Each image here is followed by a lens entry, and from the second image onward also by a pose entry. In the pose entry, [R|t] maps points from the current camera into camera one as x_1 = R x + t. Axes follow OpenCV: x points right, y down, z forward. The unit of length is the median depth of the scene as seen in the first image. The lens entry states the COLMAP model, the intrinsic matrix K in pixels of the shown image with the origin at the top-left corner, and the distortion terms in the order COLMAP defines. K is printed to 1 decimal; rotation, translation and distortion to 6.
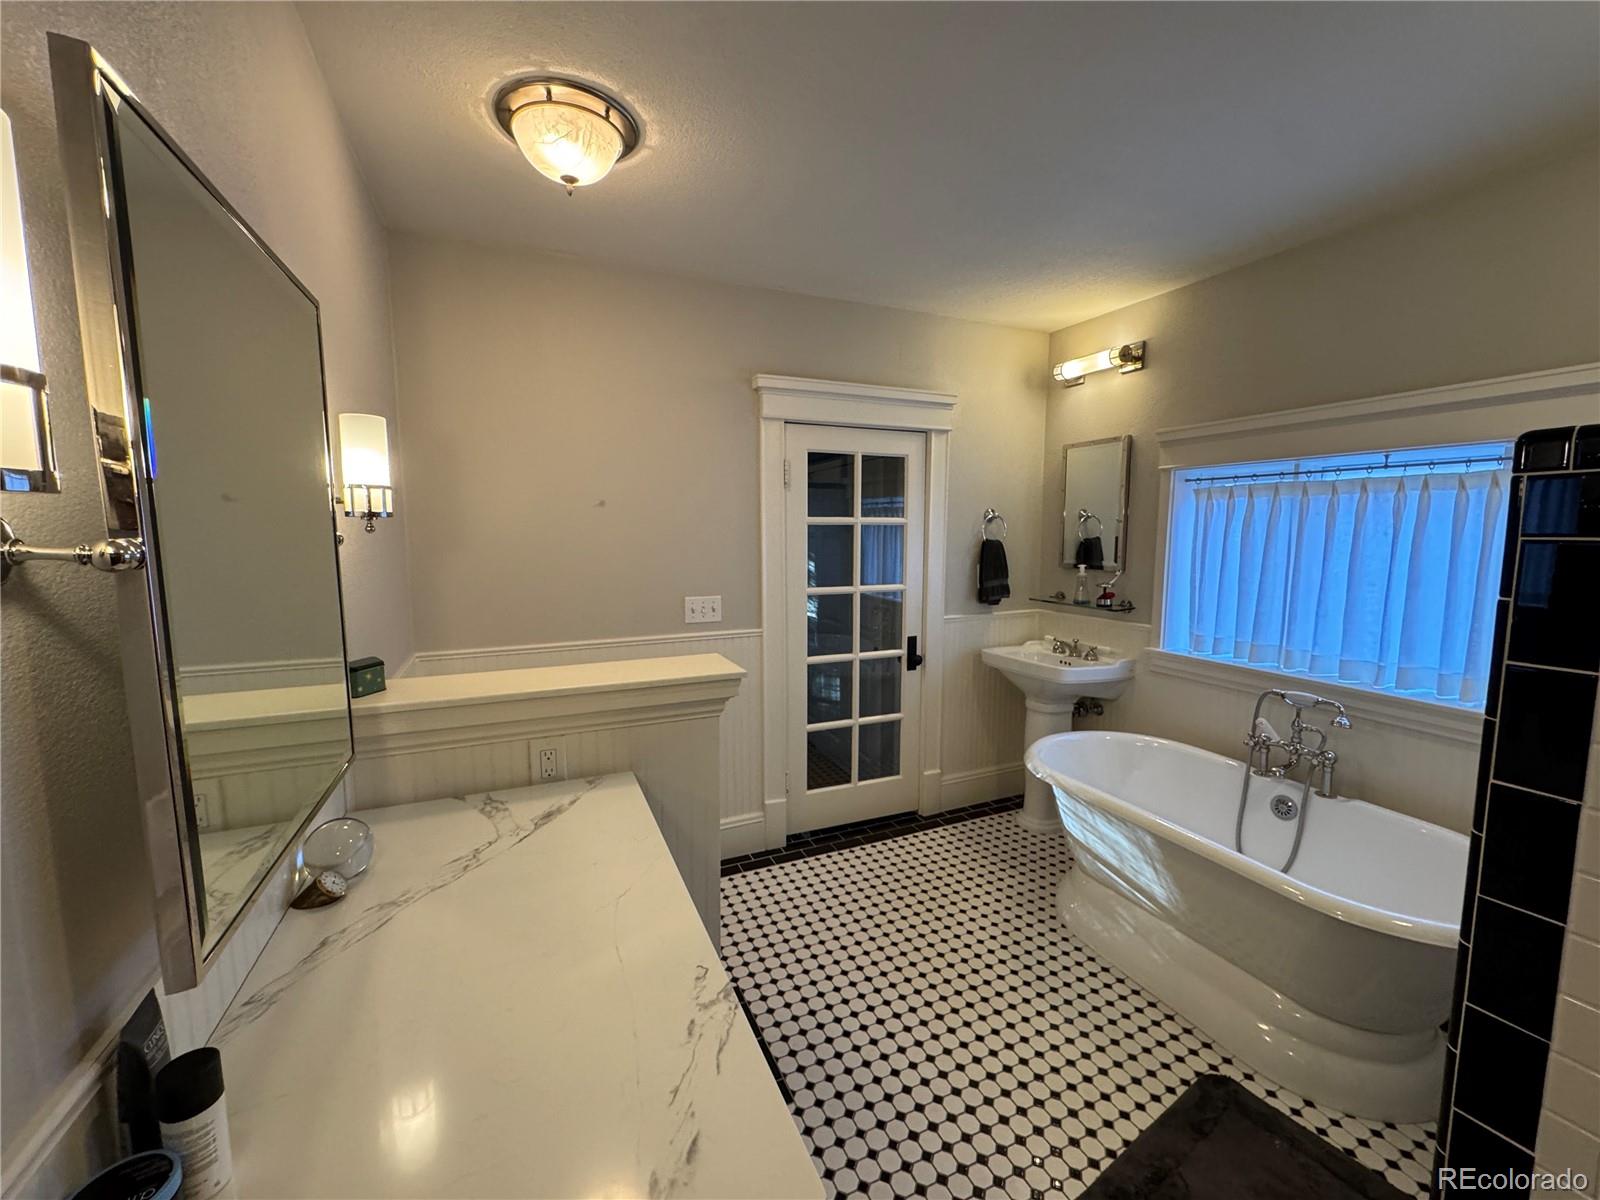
lens RADIAL K [[631.1, 0, 802.4], [0, 631.1, 602.3], [0, 0, 1]] dist [-0.002875, -0.000261]
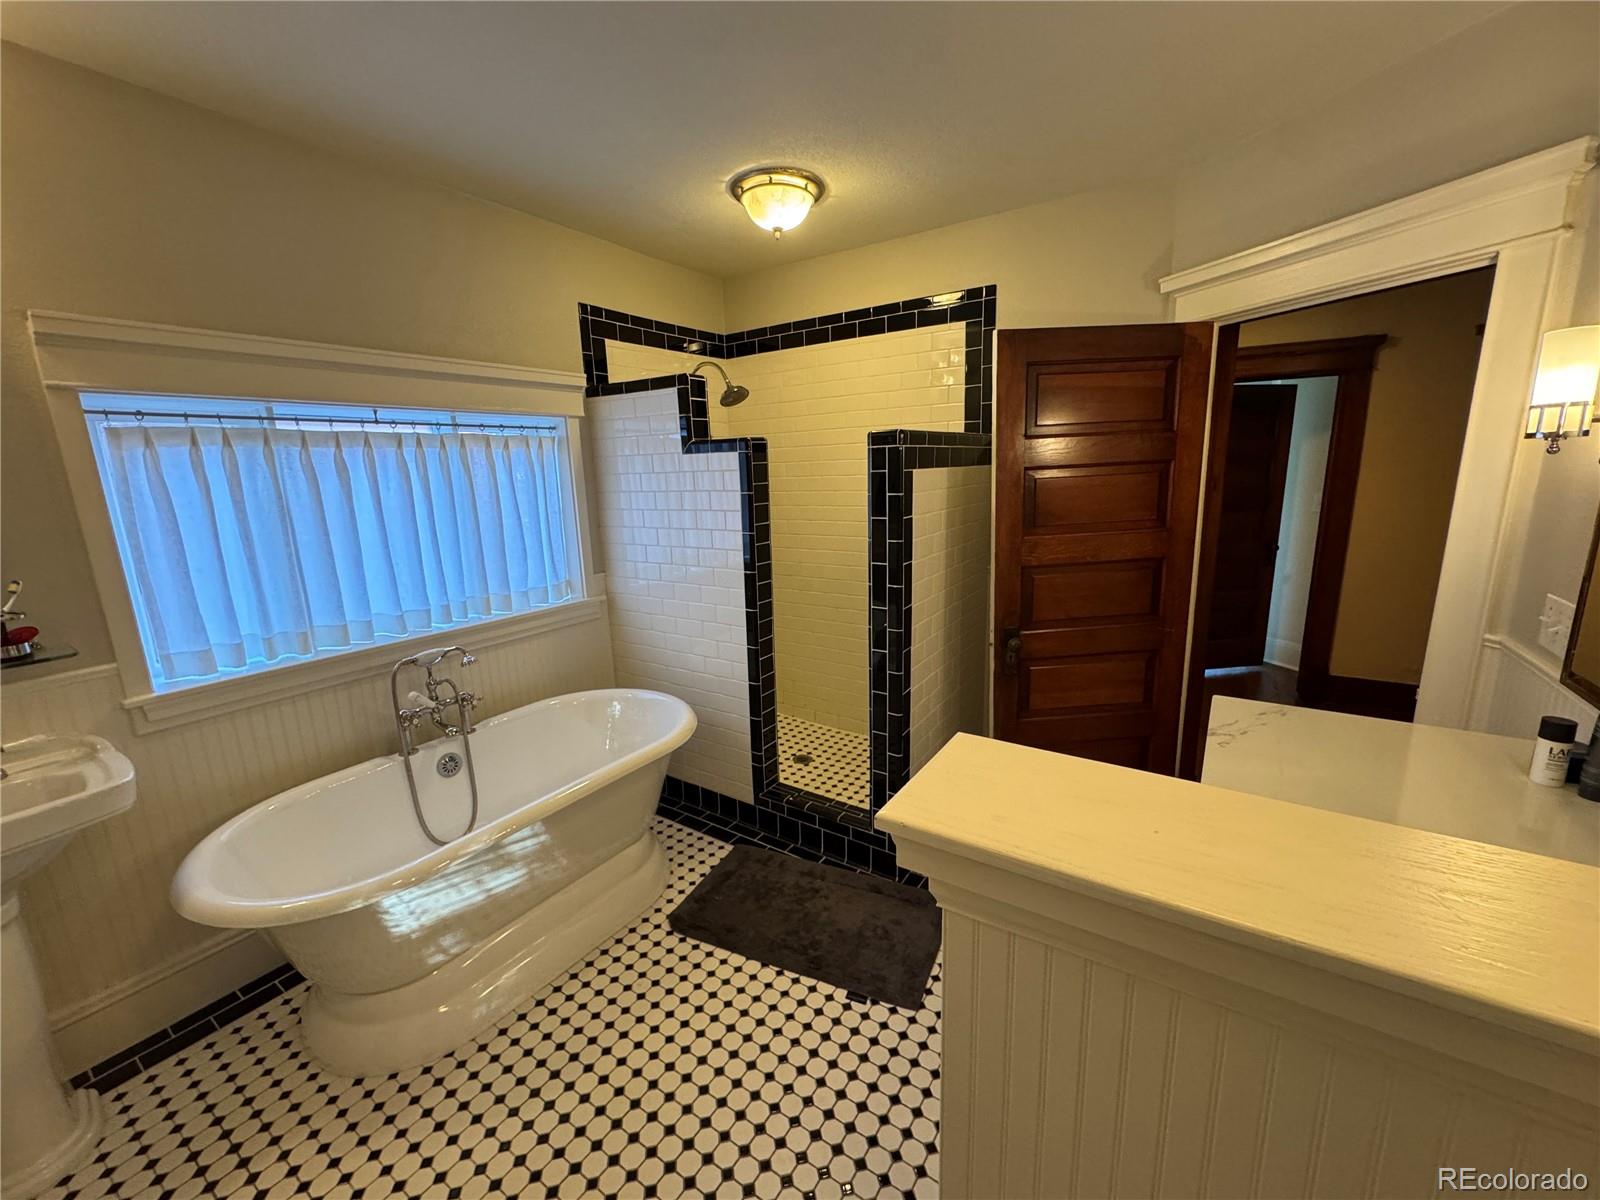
lens RADIAL K [[631.1, 0, 806.9], [0, 631.1, 594.2], [0, 0, 1]] dist [-0.002875, -0.000261]
pose [[-0.530163, -0.152586, 0.834053, -0.333098], [0.126273, 0.958496, 0.255618, -0.118805], [-0.838440, 0.240838, -0.488891, 0.965573]]
